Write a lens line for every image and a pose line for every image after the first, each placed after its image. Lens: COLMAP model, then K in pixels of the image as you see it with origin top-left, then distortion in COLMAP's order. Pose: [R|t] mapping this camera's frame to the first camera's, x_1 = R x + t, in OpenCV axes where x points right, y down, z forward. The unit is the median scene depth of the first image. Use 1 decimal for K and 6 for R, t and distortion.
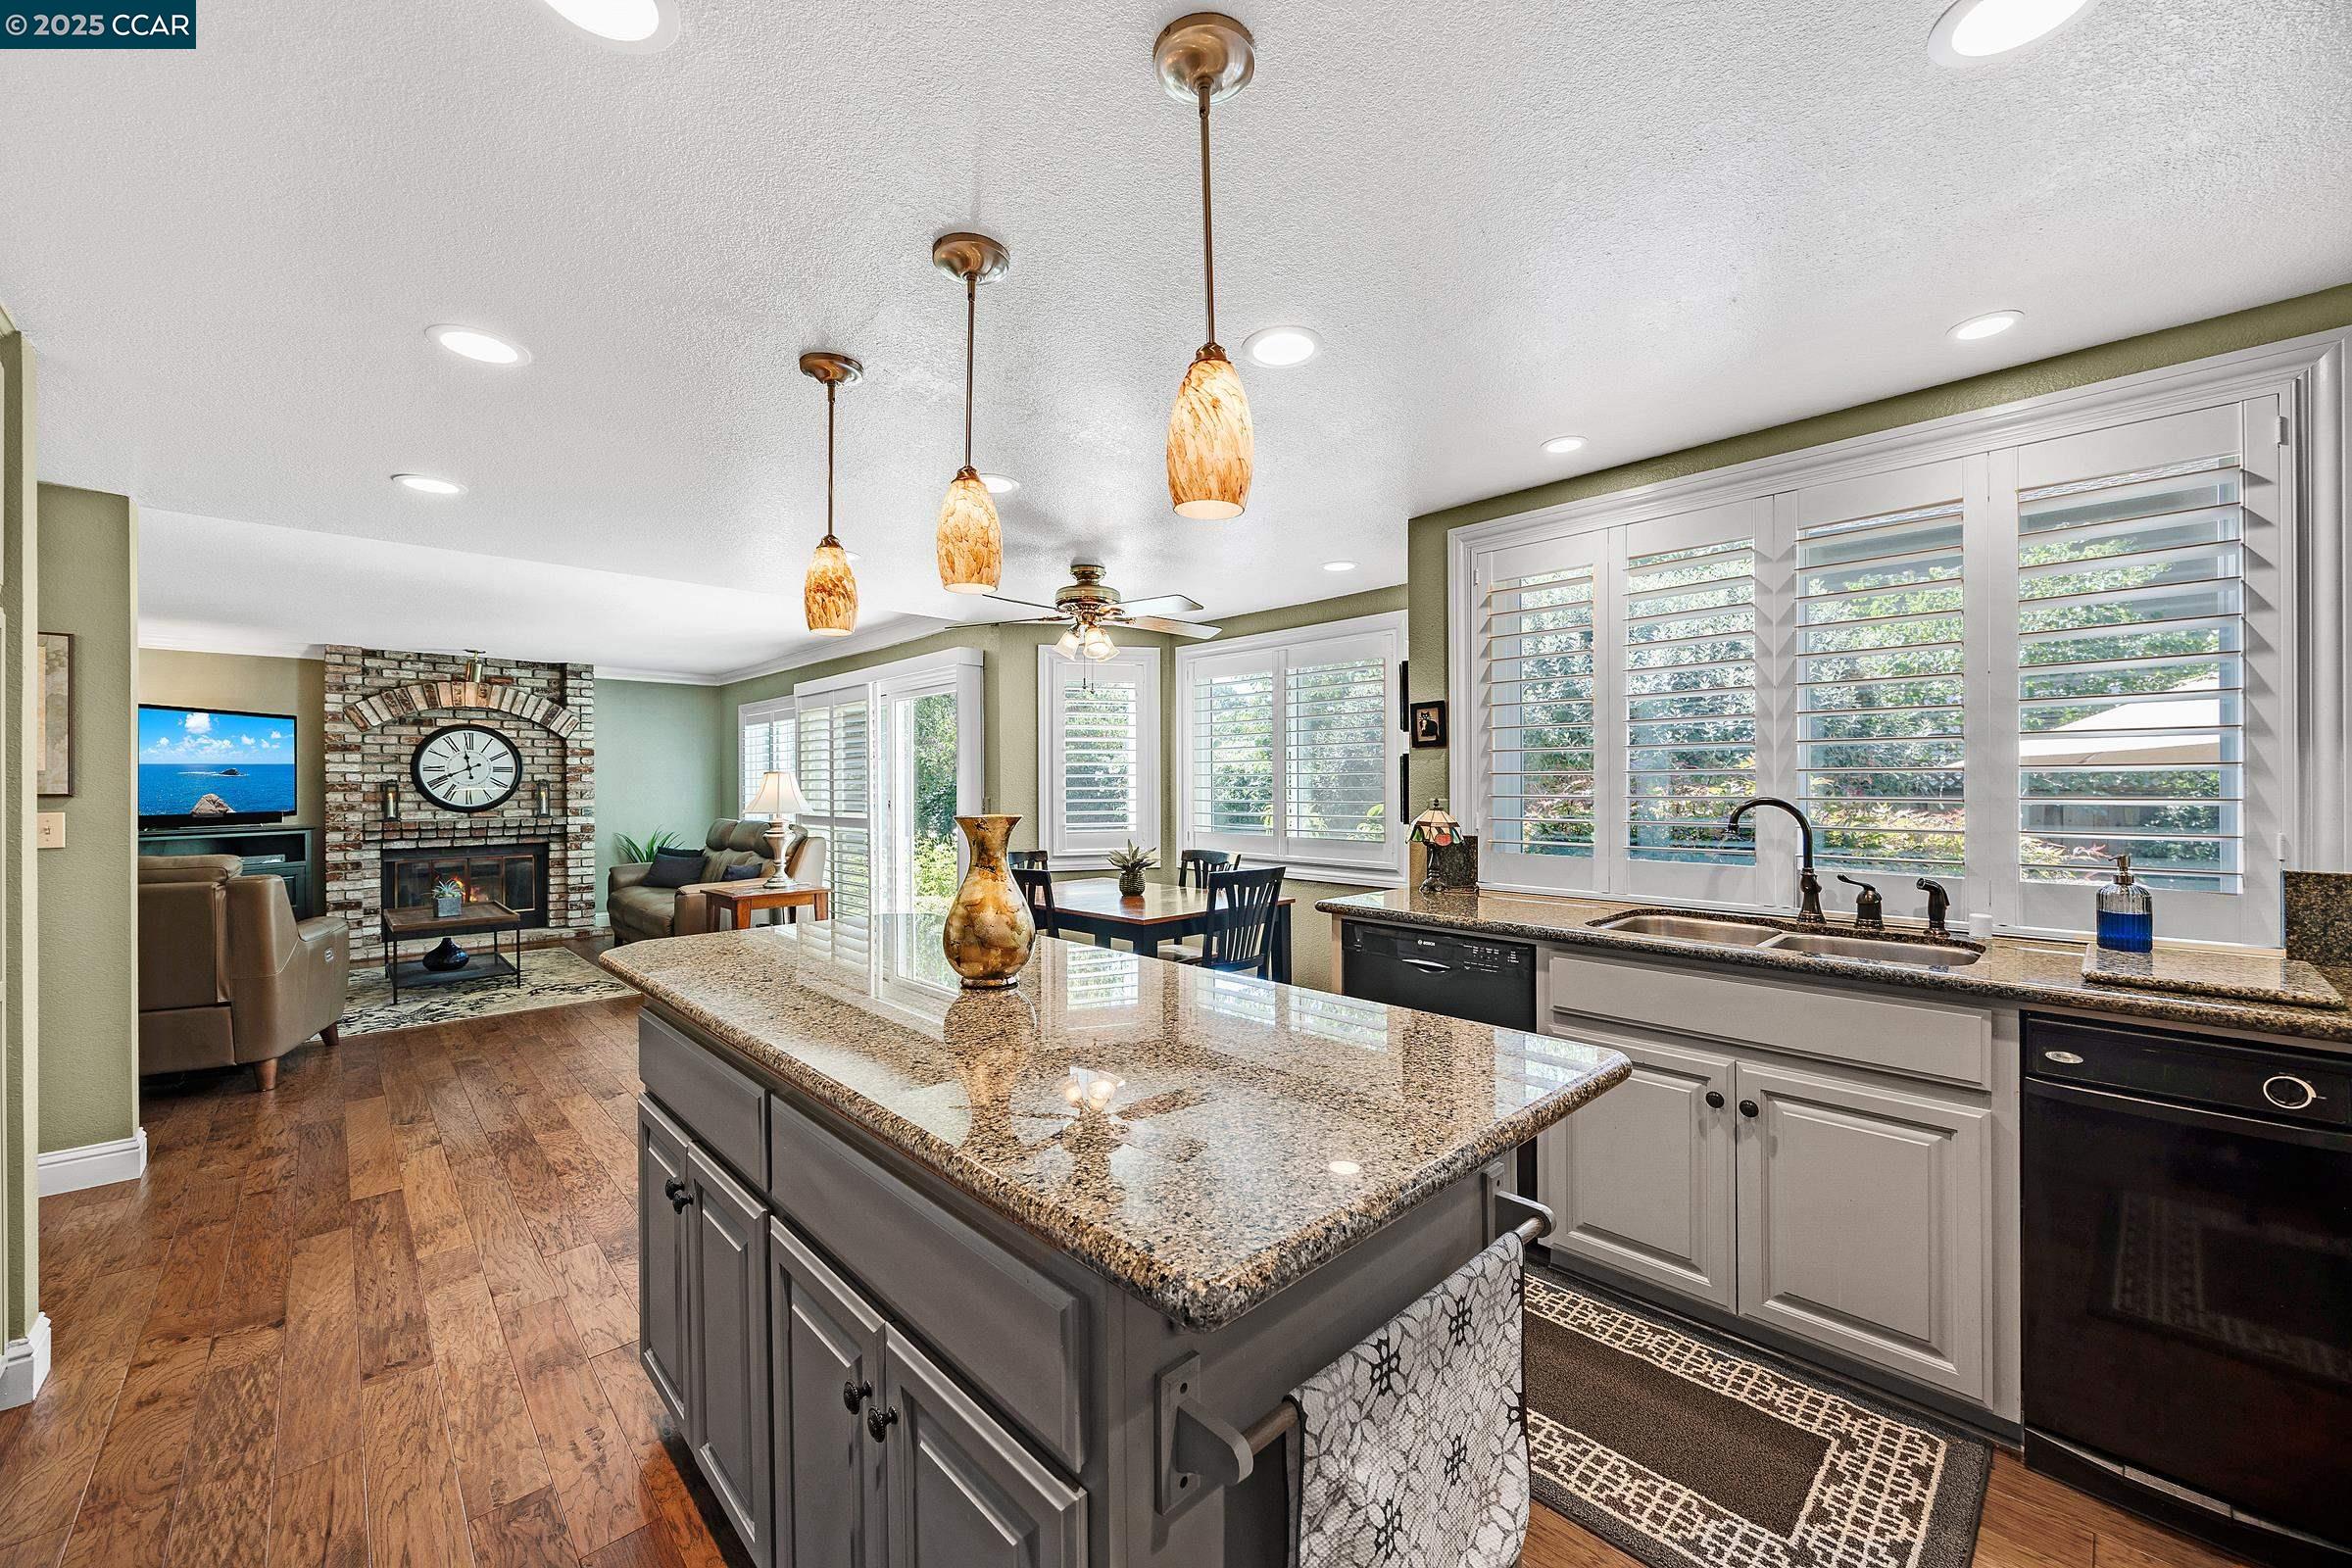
lens RADIAL K [[930.1, 0, 1180.8], [0, 930.1, 784.5], [0, 0, 1]] dist [0.008956, -0.001026]
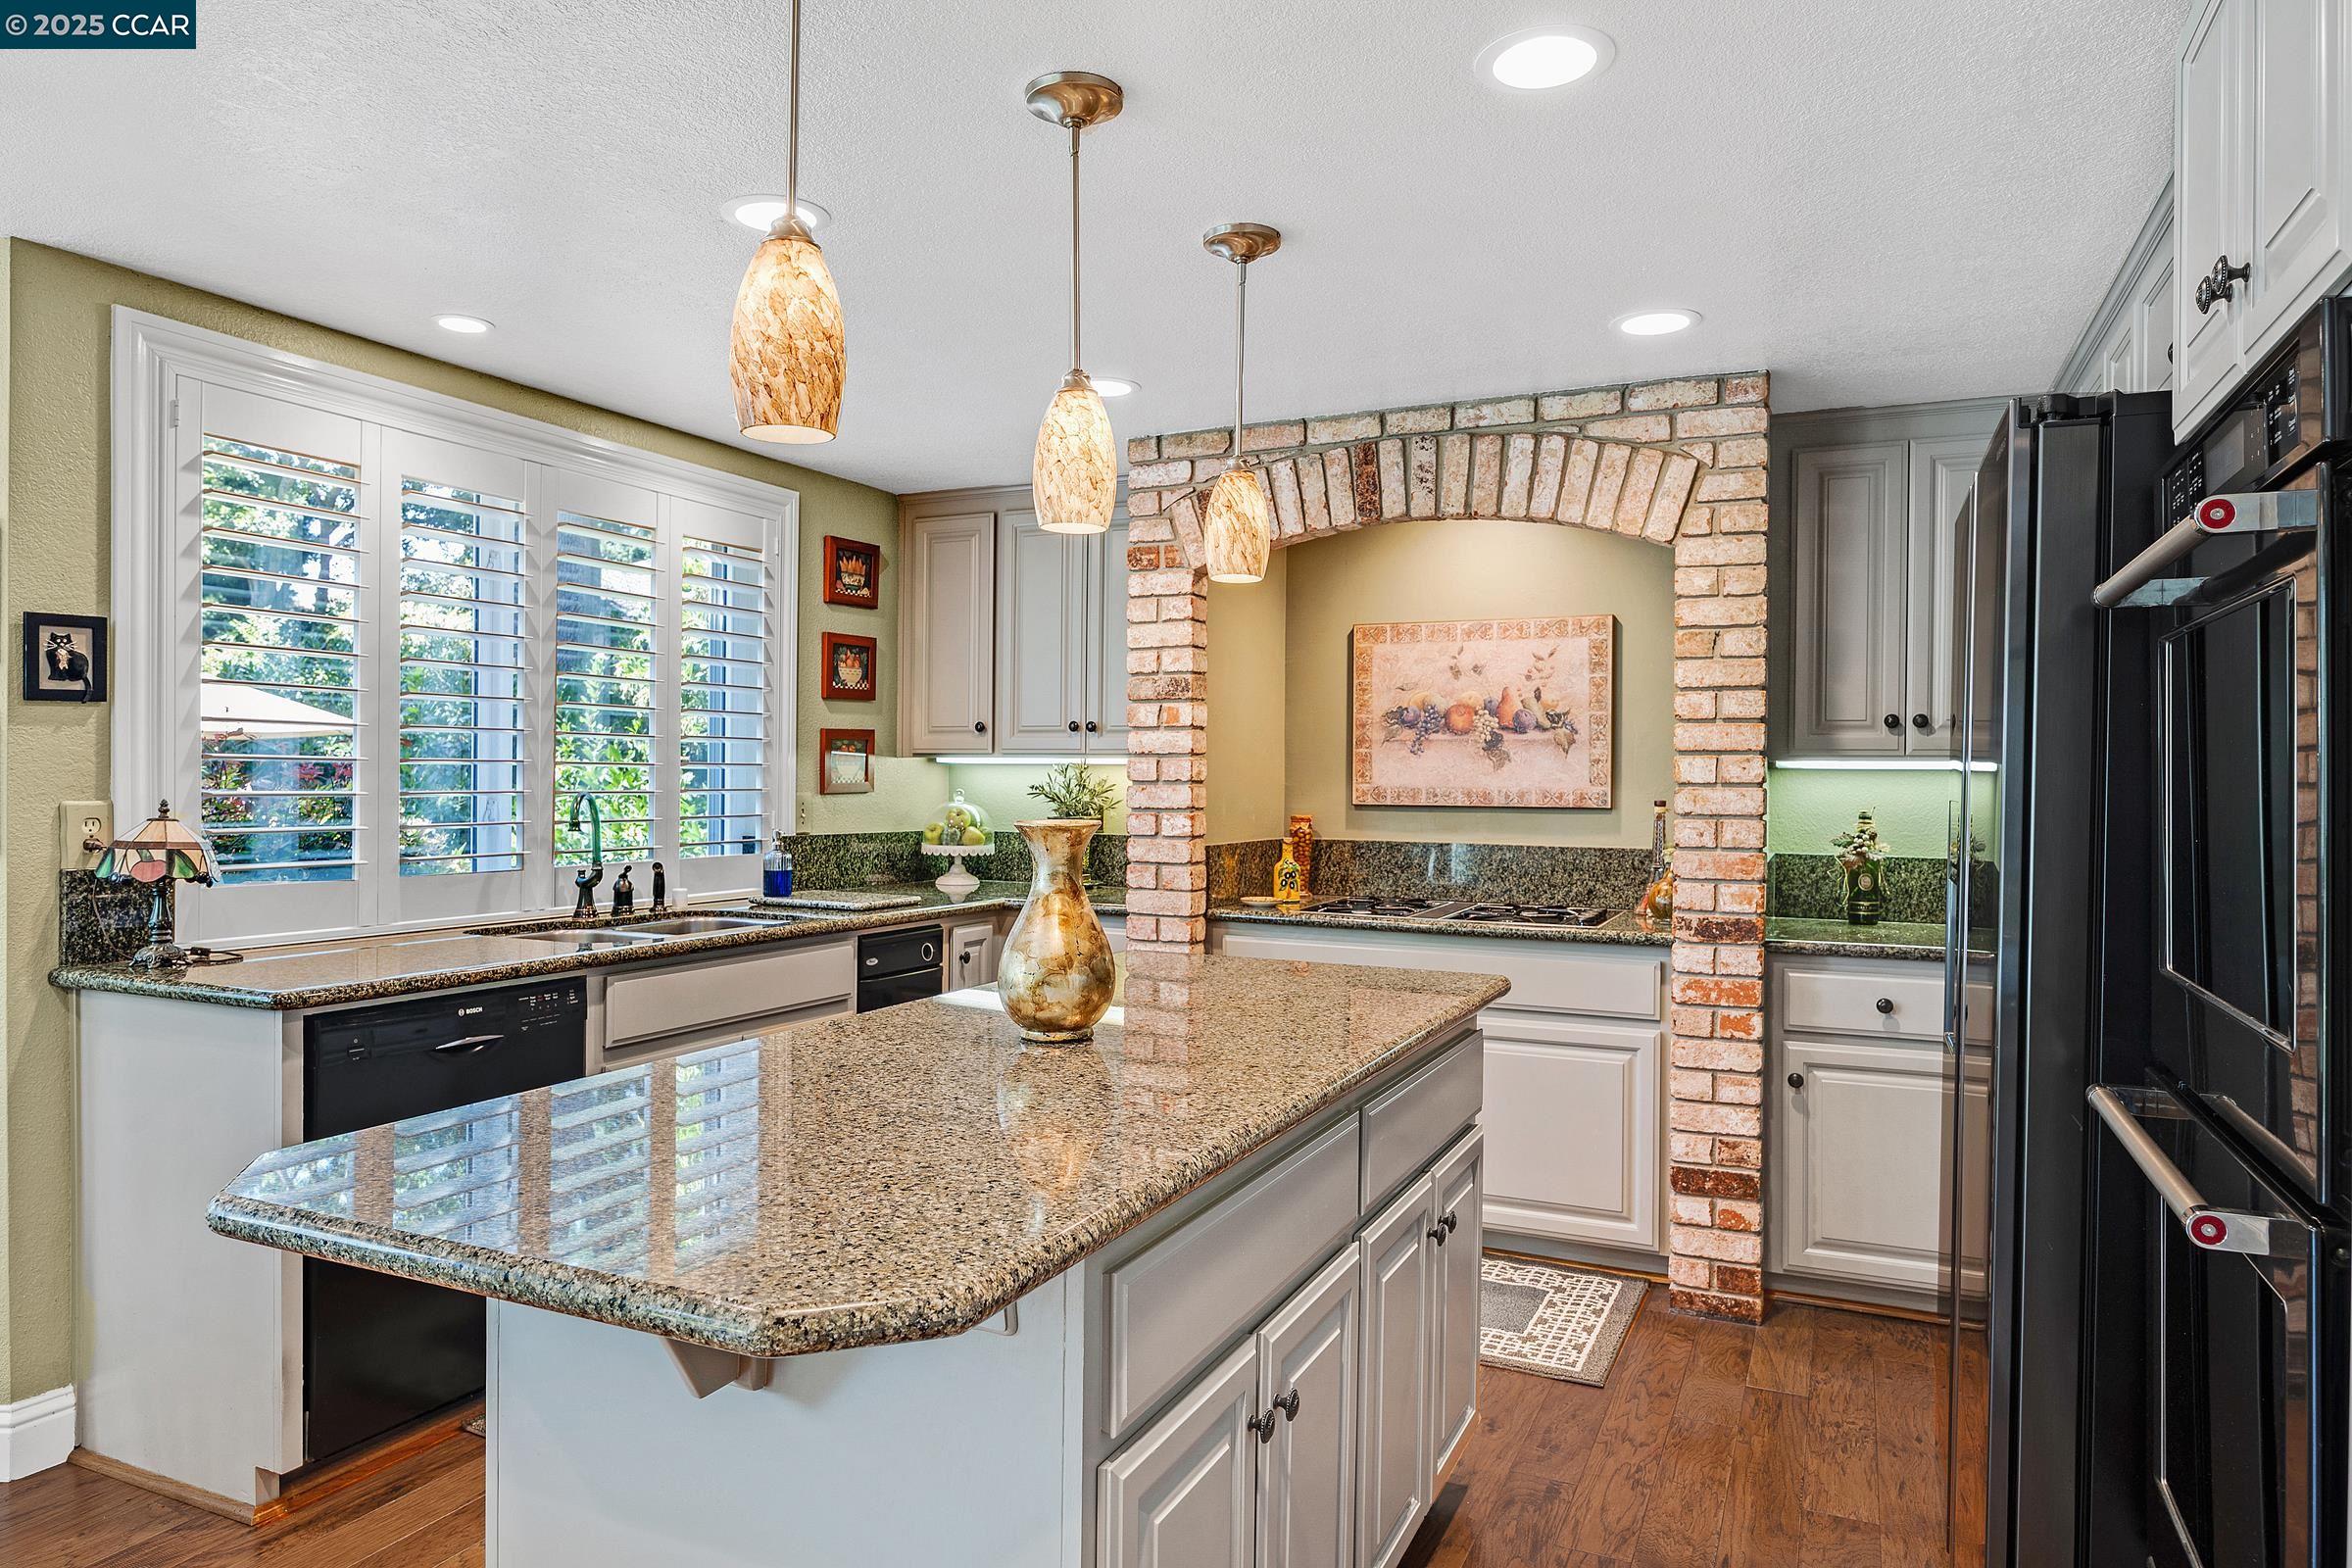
lens RADIAL K [[1445.7, 0, 1183.8], [0, 1445.7, 781.2], [0, 0, 1]] dist [-0.005329, 0.009003]
pose [[-0.390351, 0.003475, 0.920660, -0.265432], [-0.006825, 0.999954, -0.006668, 0.002019], [-0.920641, -0.008886, -0.390309, 0.274186]]
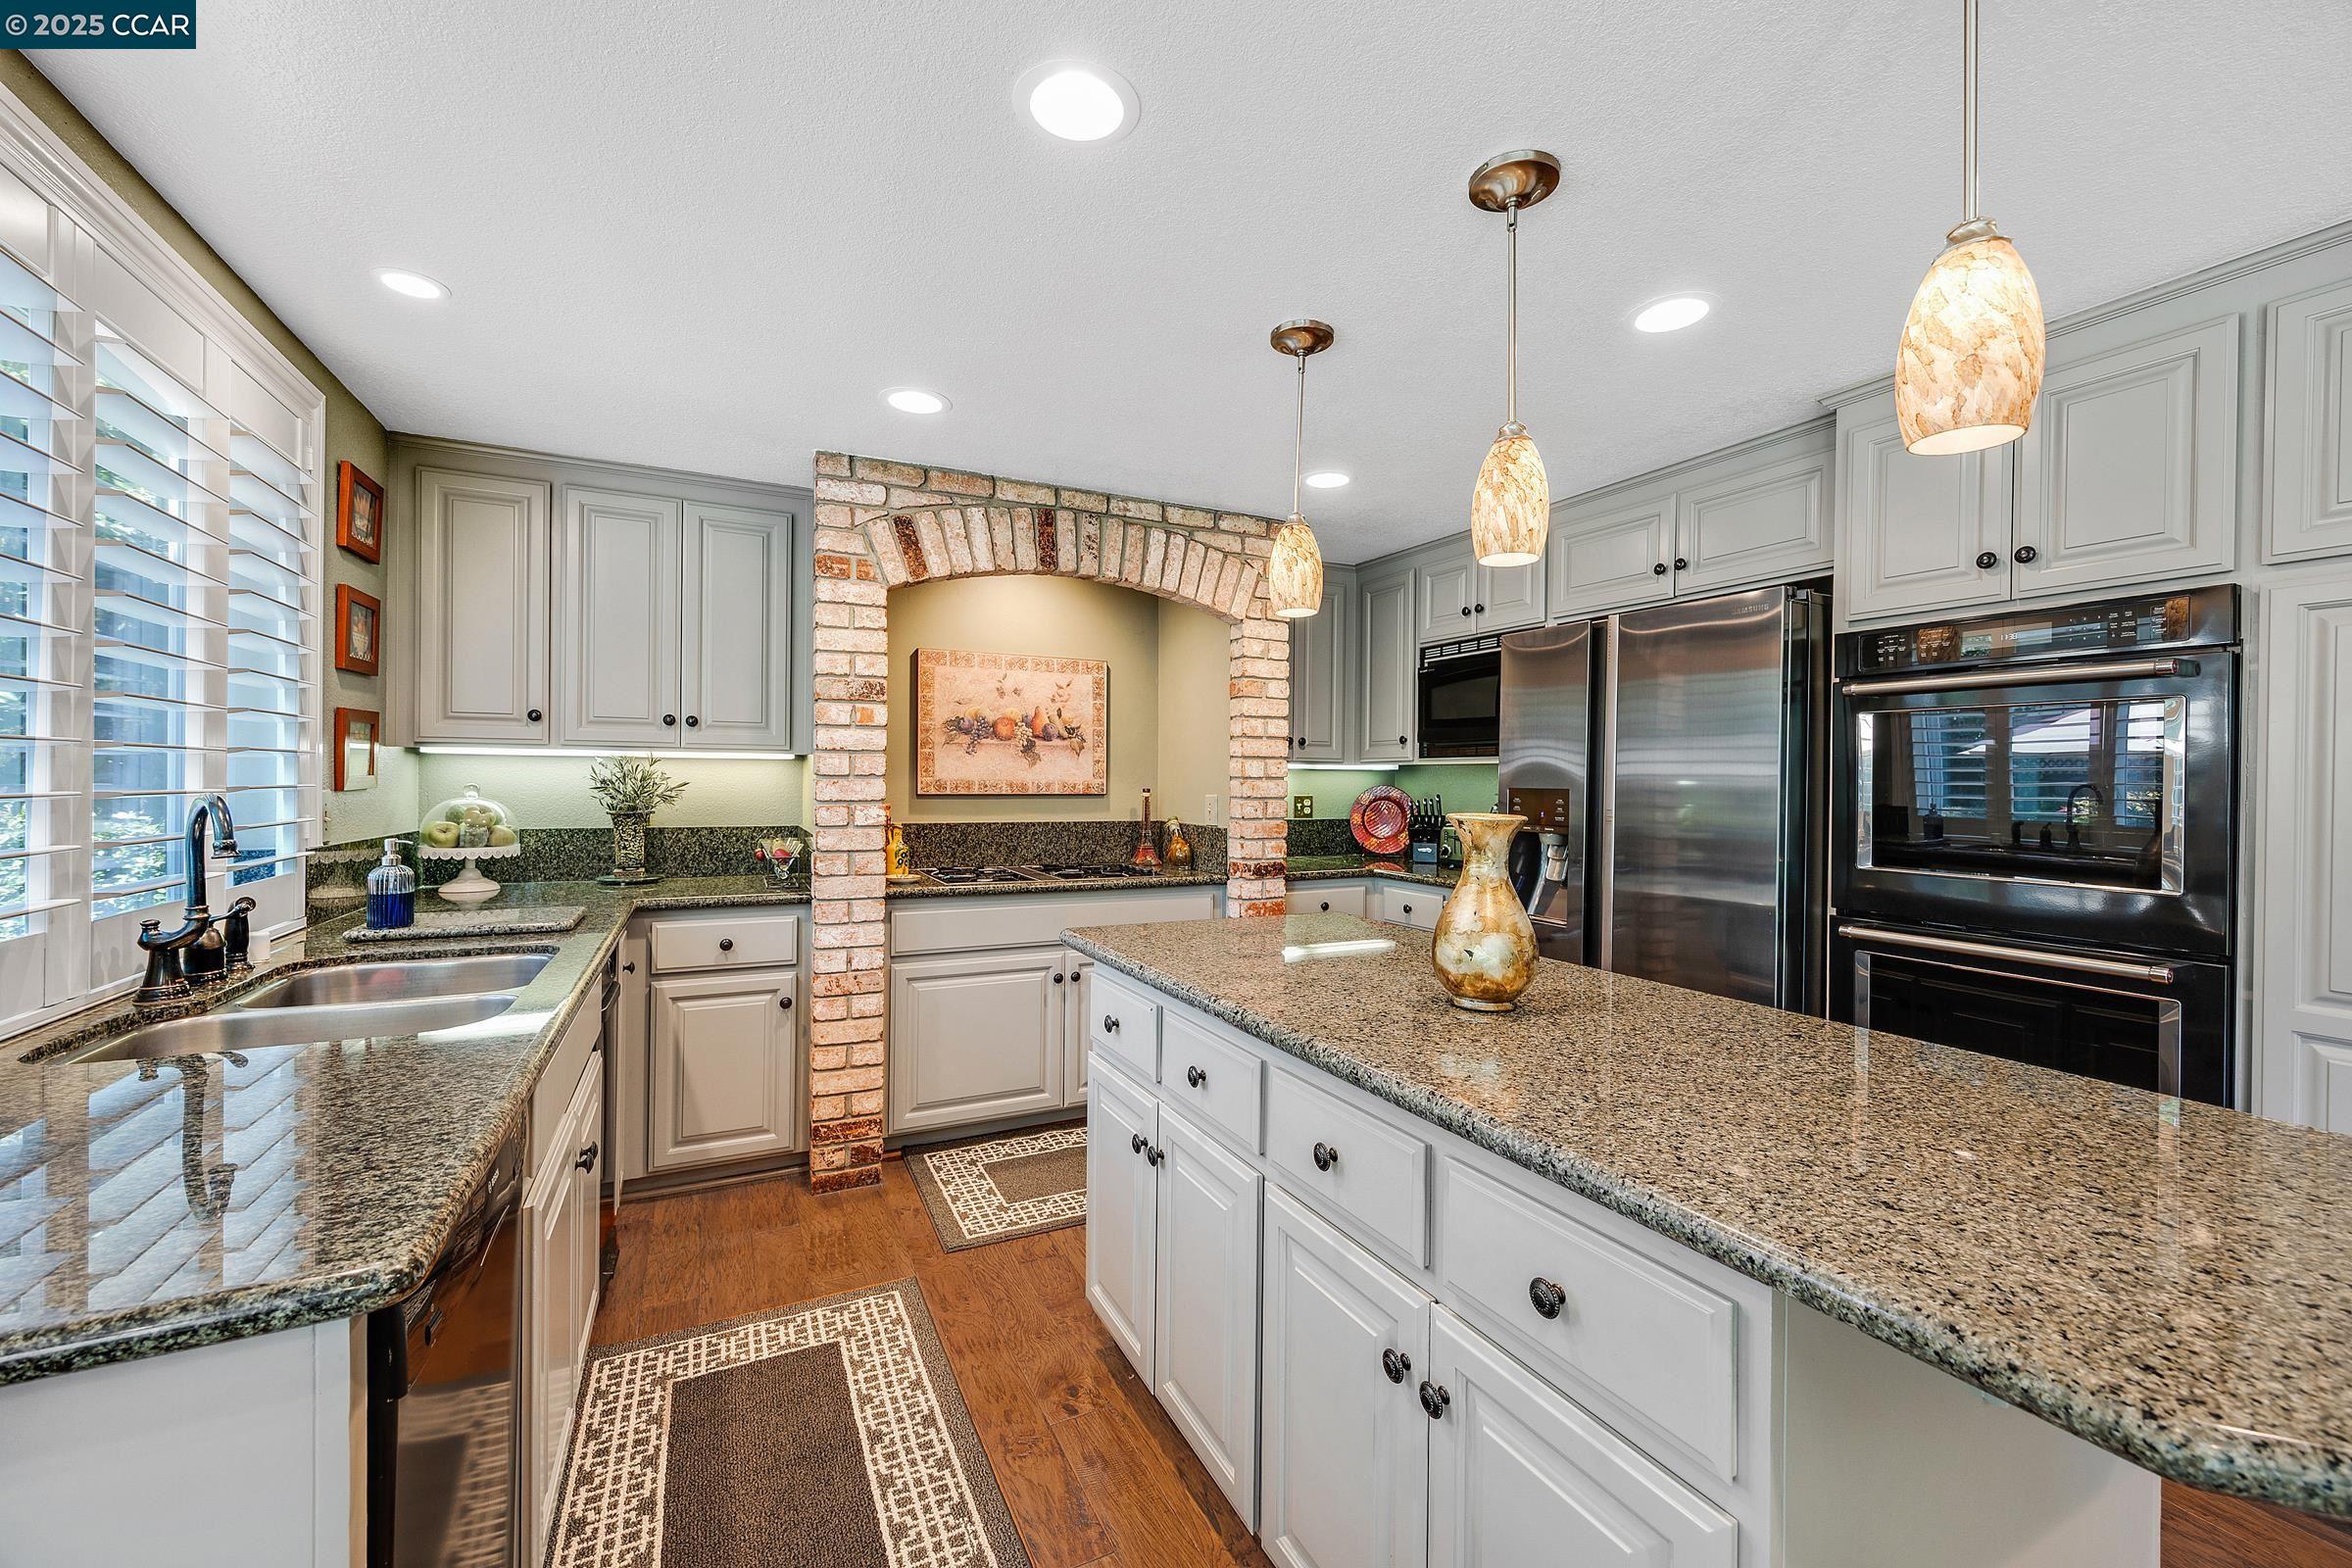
lens RADIAL K [[930.1, 0, 1183.4], [0, 930.1, 781.3], [0, 0, 1]] dist [0.008956, -0.001026]
pose [[-0.963755, -0.001380, 0.266785, -0.034377], [-0.001788, 0.999998, -0.001287, 0.001222], [-0.266782, -0.001717, -0.963755, 0.381200]]
